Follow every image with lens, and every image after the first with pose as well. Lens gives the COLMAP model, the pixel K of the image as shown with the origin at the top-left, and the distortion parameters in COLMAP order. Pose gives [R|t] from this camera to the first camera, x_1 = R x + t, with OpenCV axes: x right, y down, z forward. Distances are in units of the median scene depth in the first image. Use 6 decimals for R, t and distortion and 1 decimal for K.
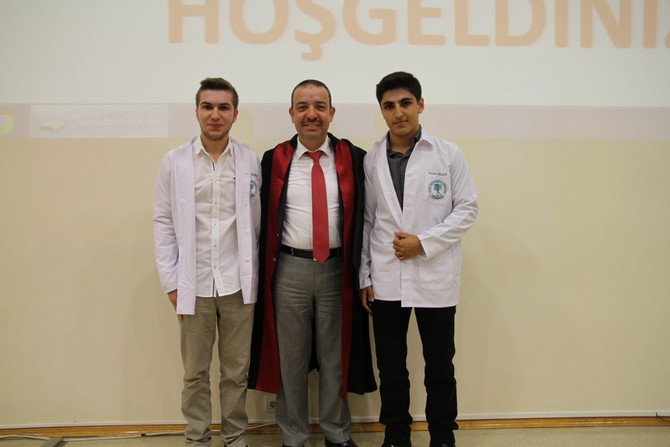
lens RADIAL K [[583.7, 0, 336.9], [0, 583.7, 224.2], [0, 0, 1]] dist [-0.067870, 0.124012]
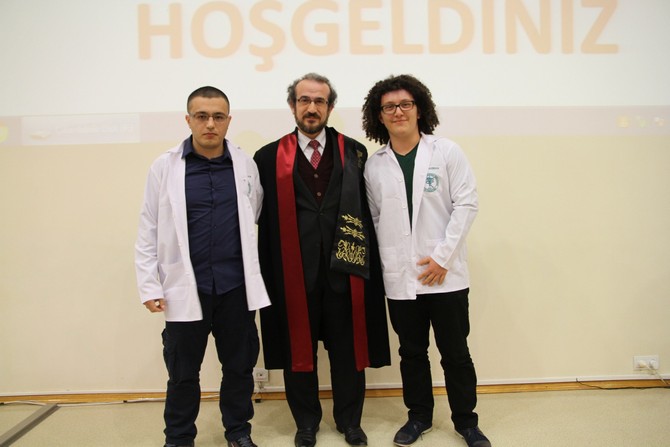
lens RADIAL K [[522.4, 0, 329.8], [0, 522.4, 222.6], [0, 0, 1]] dist [-0.086473, 0.083843]
pose [[0.999479, -0.016235, -0.027893, 0.106213], [0.016735, 0.999702, 0.017766, -0.003813], [0.027596, -0.018224, 0.999453, -0.005062]]
